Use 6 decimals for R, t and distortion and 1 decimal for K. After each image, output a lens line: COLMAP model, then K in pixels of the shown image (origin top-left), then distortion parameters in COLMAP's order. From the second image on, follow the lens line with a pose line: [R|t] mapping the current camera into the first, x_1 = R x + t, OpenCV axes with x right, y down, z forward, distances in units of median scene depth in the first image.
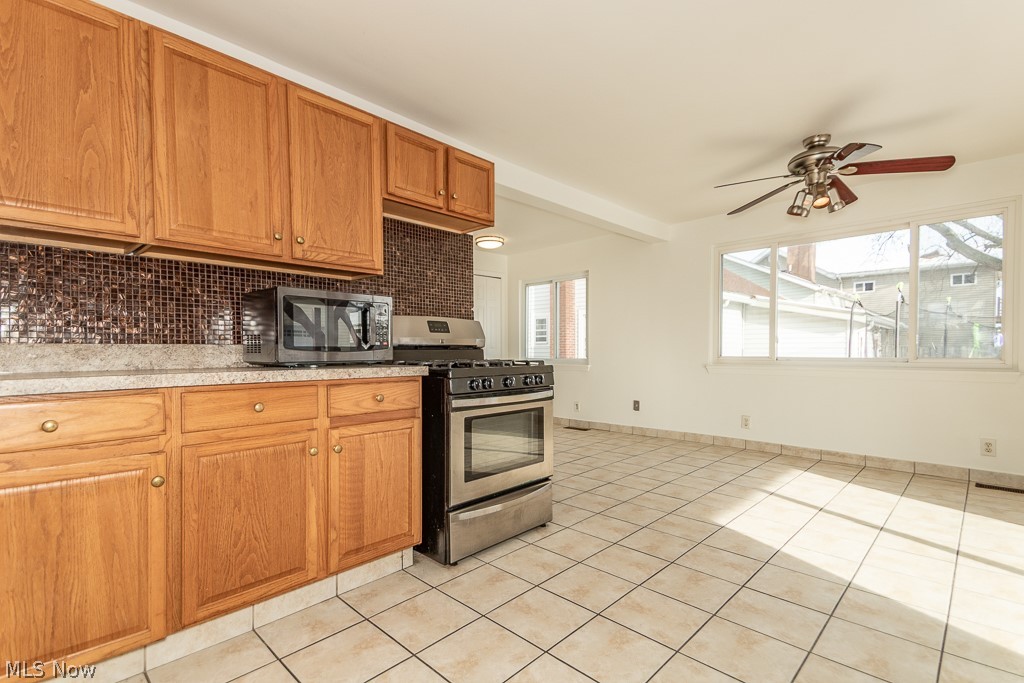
lens RADIAL K [[475.2, 0, 512.0], [0, 475.2, 352.7], [0, 0, 1]] dist [0.067328, -0.026012]
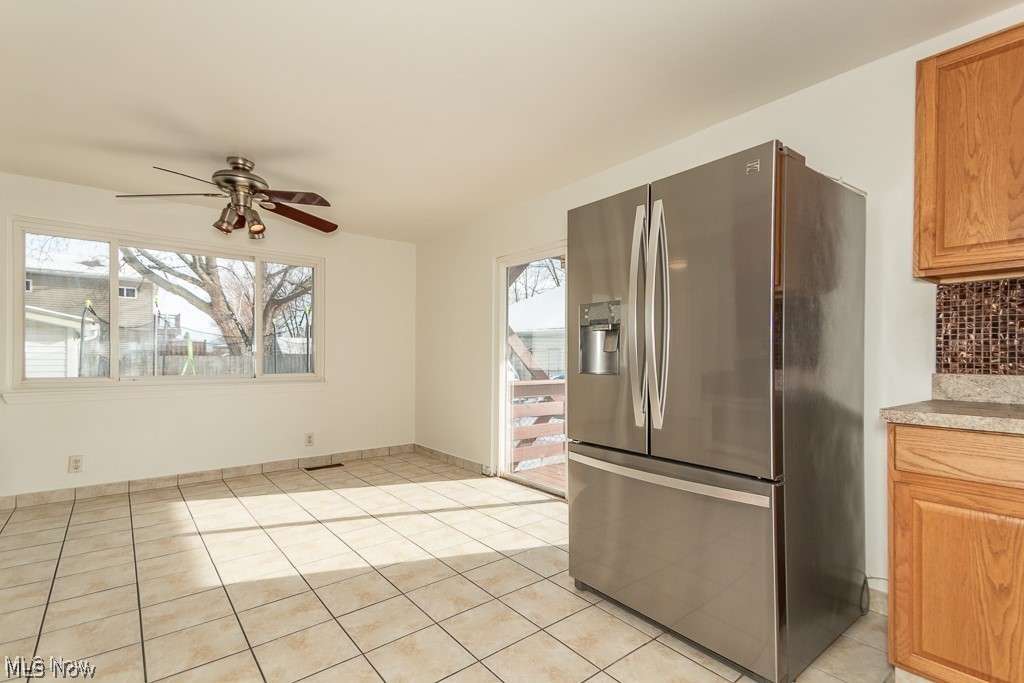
lens RADIAL K [[475.2, 0, 512.0], [0, 475.2, 352.7], [0, 0, 1]] dist [0.067328, -0.026012]
pose [[0.115957, 0.010703, 0.993197, -0.316970], [0.002207, 0.999937, -0.011034, -0.033009], [-0.993252, 0.003471, 0.115926, 0.349590]]
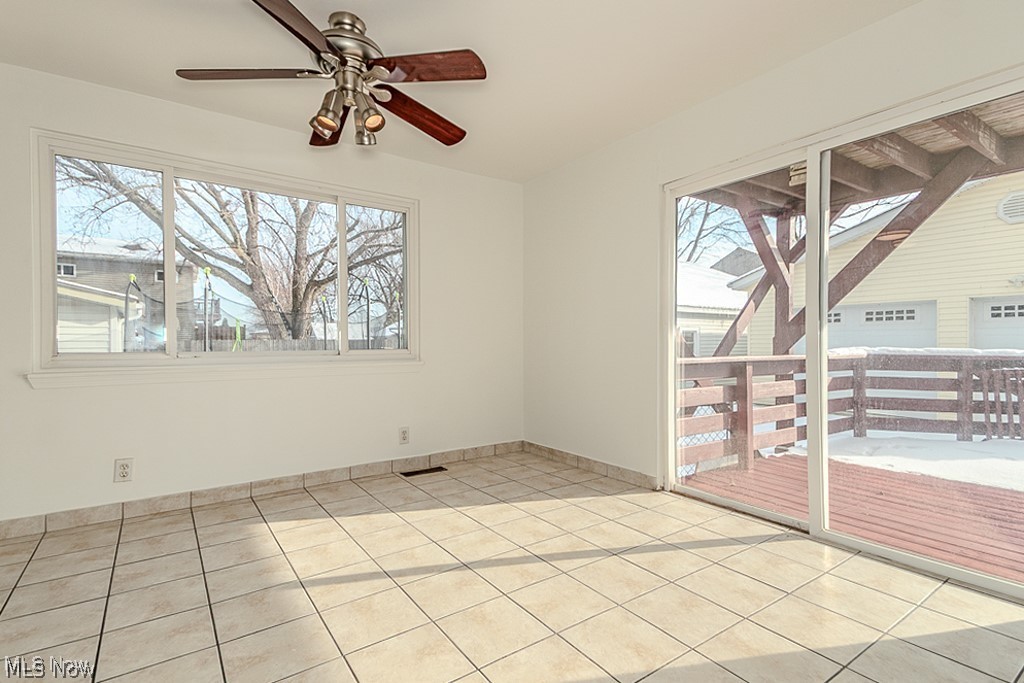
lens RADIAL K [[493.3, 0, 507.6], [0, 493.3, 343.0], [0, 0, 1]] dist [0.045848, -0.000739]
pose [[0.185855, -0.001195, 0.982577, -0.019662], [0.010115, 0.999949, -0.000697, 0.000490], [-0.982525, 0.010069, 0.185857, 0.686143]]
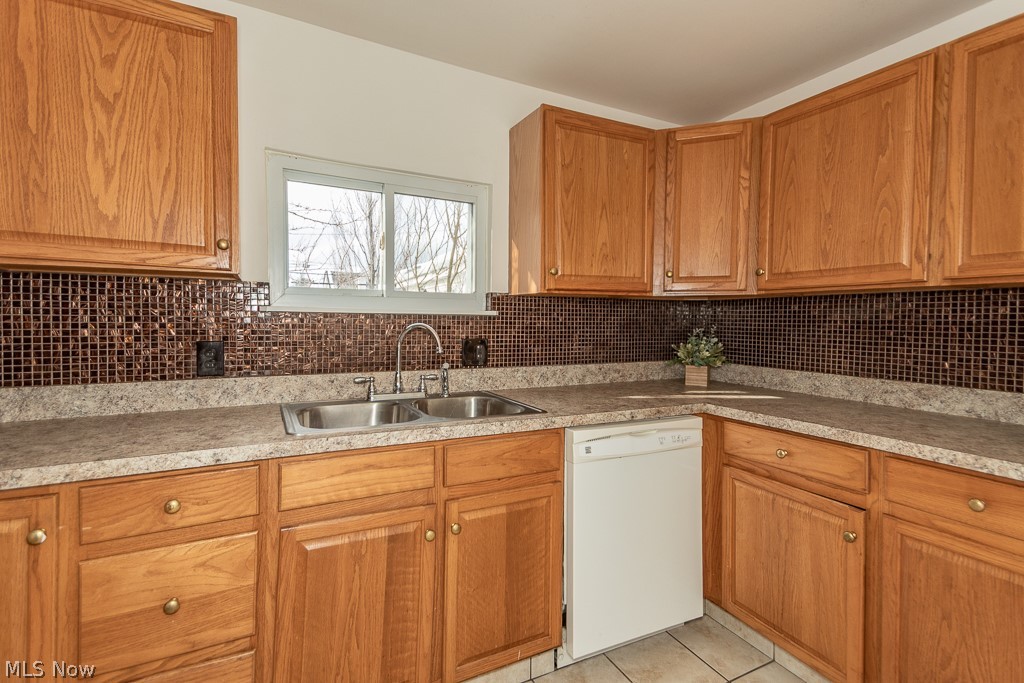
lens RADIAL K [[478.1, 0, 512.2], [0, 478.1, 330.0], [0, 0, 1]] dist [0.068122, -0.025744]
pose [[-0.314393, 0.018642, -0.949110, 0.215500], [-0.016766, 0.999542, 0.025186, -0.084032], [0.949145, 0.023831, -0.313936, 0.302525]]
